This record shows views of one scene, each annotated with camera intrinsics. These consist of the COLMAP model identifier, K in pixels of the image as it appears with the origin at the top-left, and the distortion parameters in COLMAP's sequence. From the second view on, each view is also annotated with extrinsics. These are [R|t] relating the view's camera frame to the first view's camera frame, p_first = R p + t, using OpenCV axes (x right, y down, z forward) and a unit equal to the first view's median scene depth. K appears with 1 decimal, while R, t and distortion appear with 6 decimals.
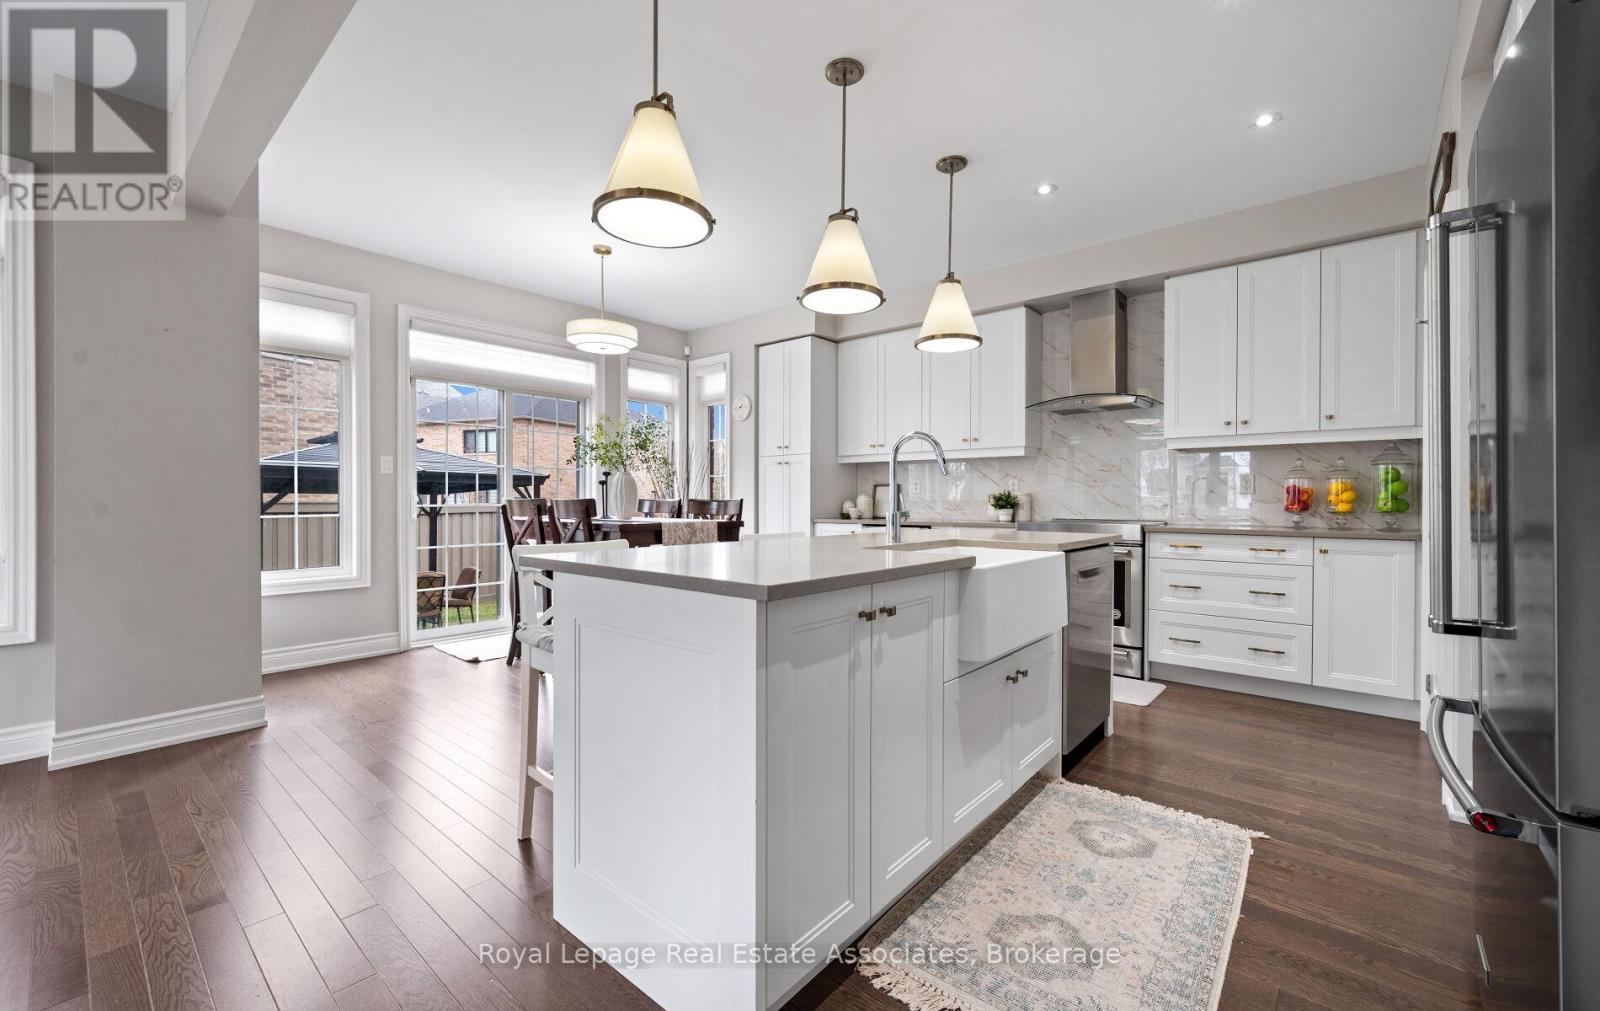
lens RADIAL K [[638.0, 0, 805.8], [0, 638.0, 505.5], [0, 0, 1]] dist [0.003094, -0.000872]
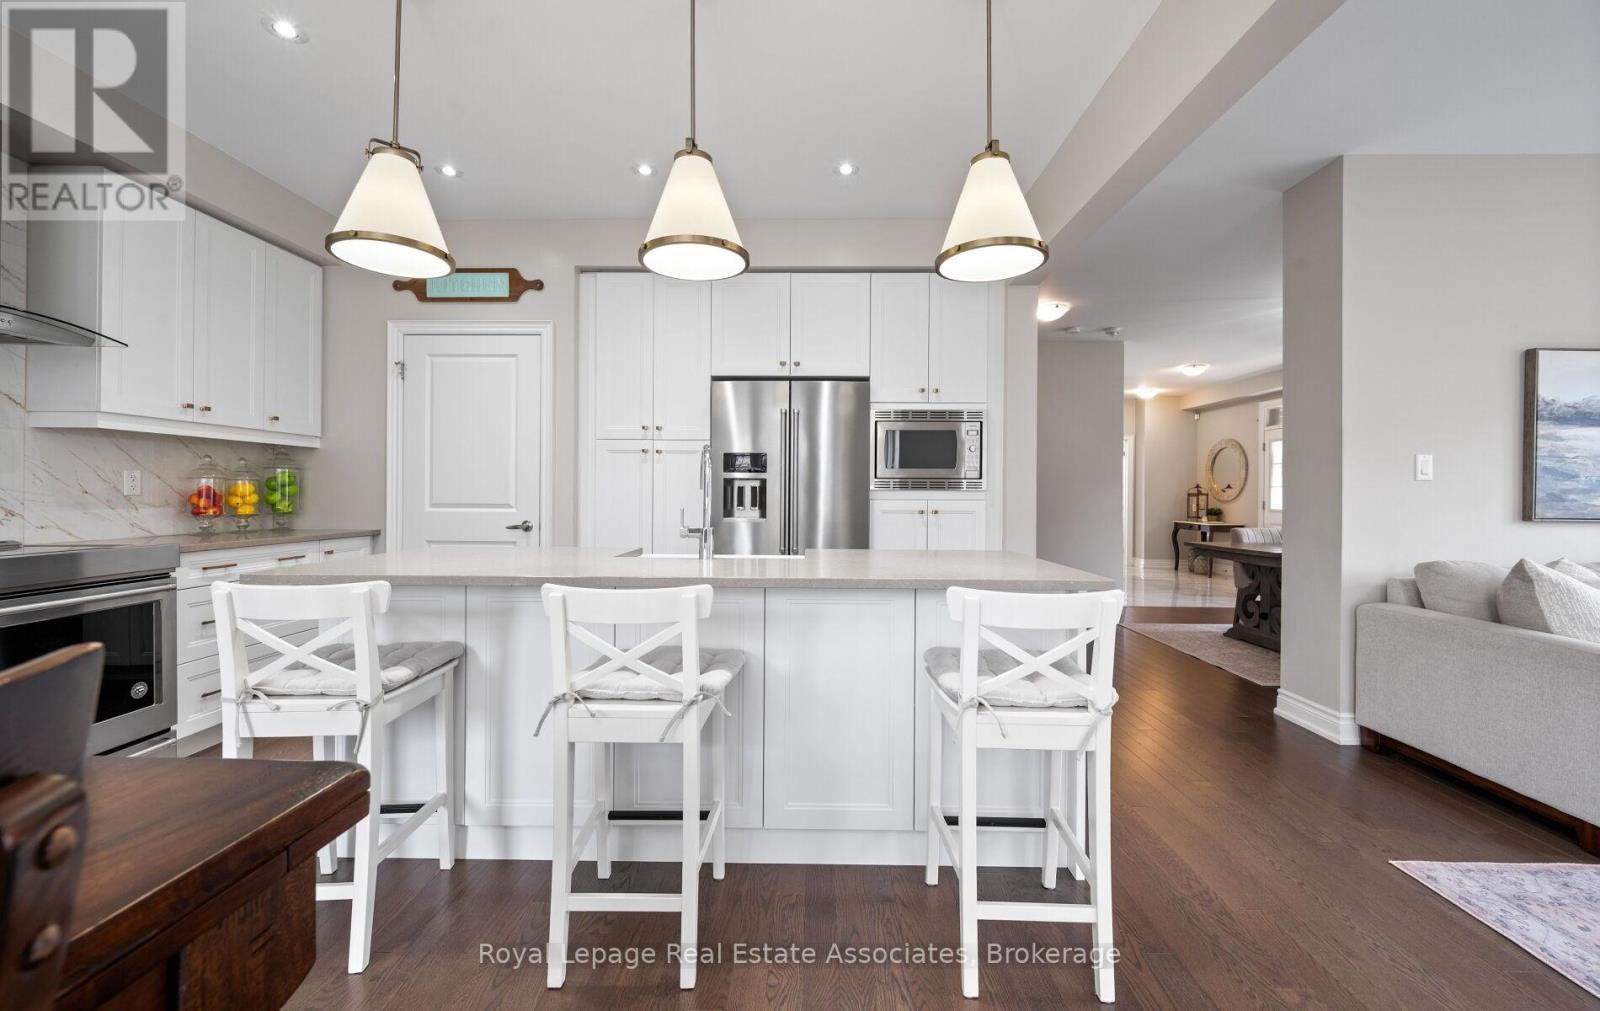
lens RADIAL K [[638.0, 0, 802.4], [0, 638.0, 494.3], [0, 0, 1]] dist [0.003094, -0.000872]
pose [[-0.630053, -0.007563, 0.776515, -0.367254], [-0.002464, 0.999967, 0.007740, -0.025393], [-0.776548, 0.002963, -0.630051, 0.799936]]
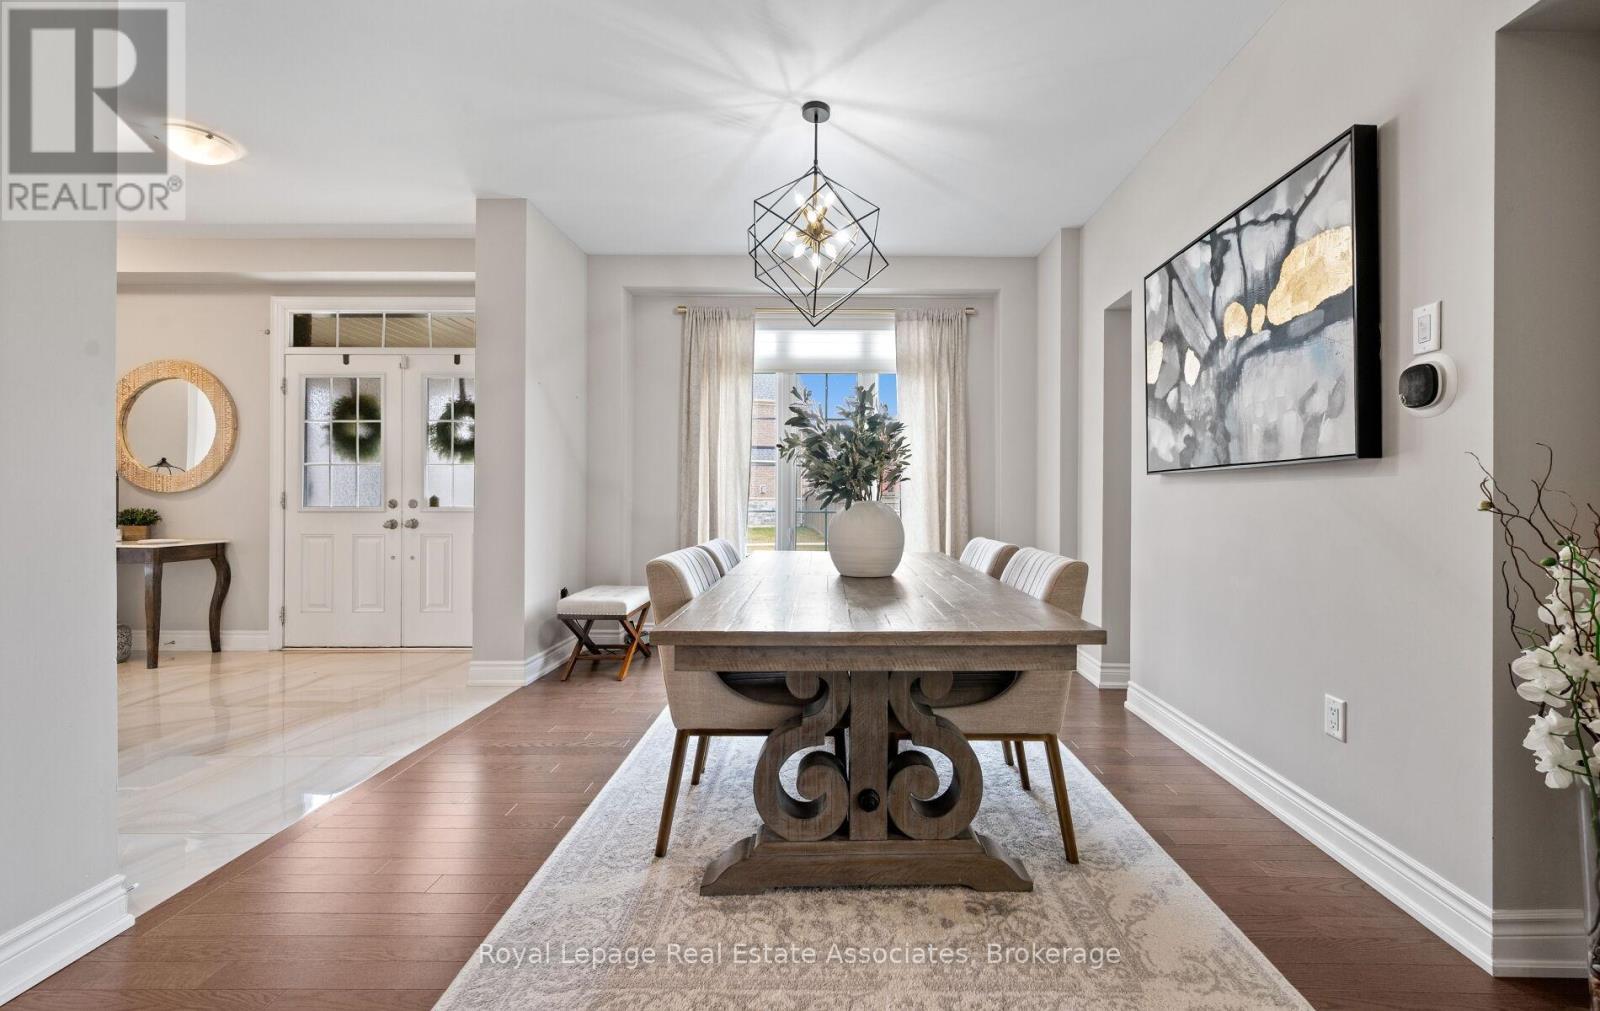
lens RADIAL K [[638.0, 0, 838.6], [0, 638.0, 496.2], [0, 0, 1]] dist [0.003094, -0.000872]
pose [[-0.765075, -0.006293, -0.643911, 0.250802], [-0.010633, 0.999939, 0.002862, 0.001880], [0.643854, 0.009036, -0.765095, -0.215825]]
